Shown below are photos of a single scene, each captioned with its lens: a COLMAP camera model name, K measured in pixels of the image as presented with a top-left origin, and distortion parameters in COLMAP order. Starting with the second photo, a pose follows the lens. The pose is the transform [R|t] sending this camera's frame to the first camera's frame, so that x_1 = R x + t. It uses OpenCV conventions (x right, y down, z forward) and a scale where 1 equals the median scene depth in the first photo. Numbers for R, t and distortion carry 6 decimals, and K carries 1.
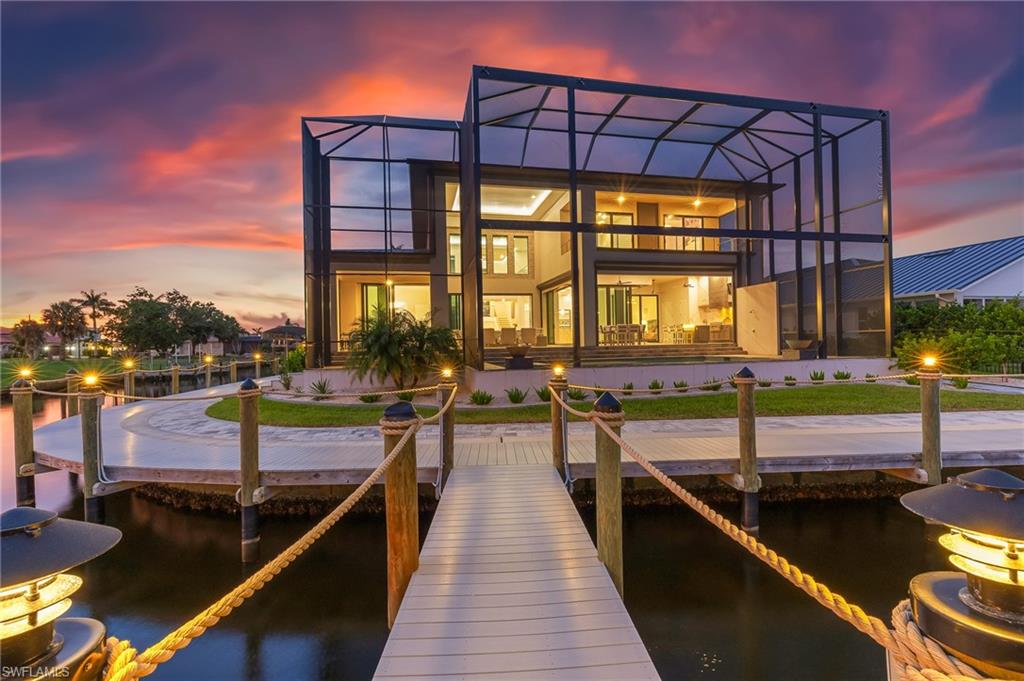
lens RADIAL K [[433.7, 0, 512.0], [0, 433.7, 340.5], [0, 0, 1]] dist [-0.000491, -0.000044]
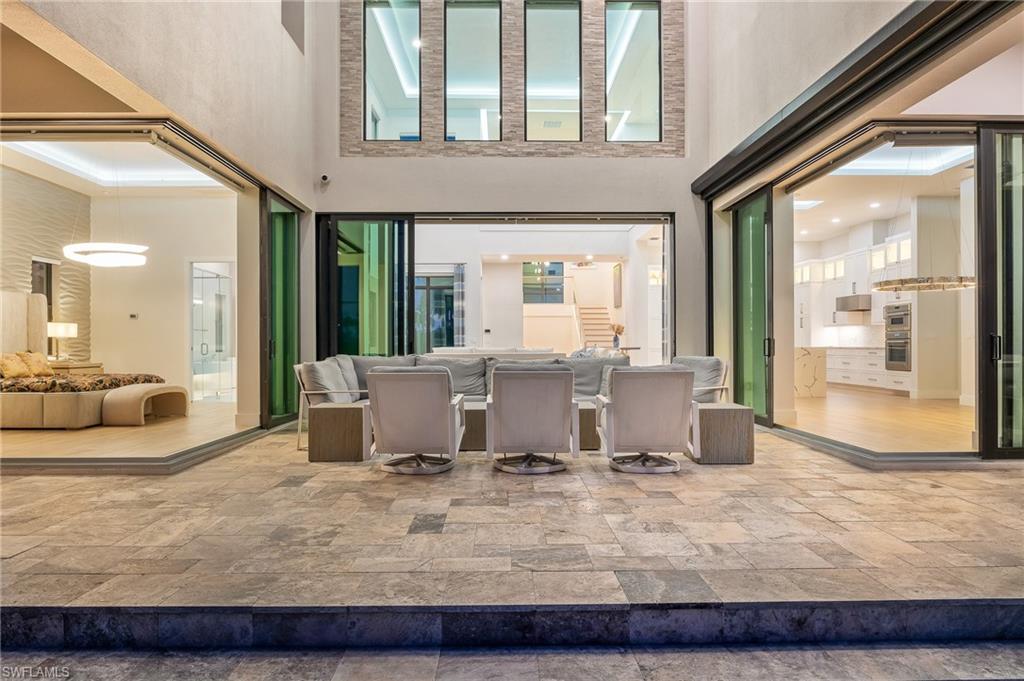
lens RADIAL K [[637.5, 0, 512.0], [0, 637.5, 340.5], [0, 0, 1]] dist [-0.000064, -0.000082]
pose [[0.982188, 0.016042, -0.187216, 0.024266], [-0.015800, 0.999871, 0.002784, -0.032196], [0.187237, 0.000223, 0.982315, 0.612417]]
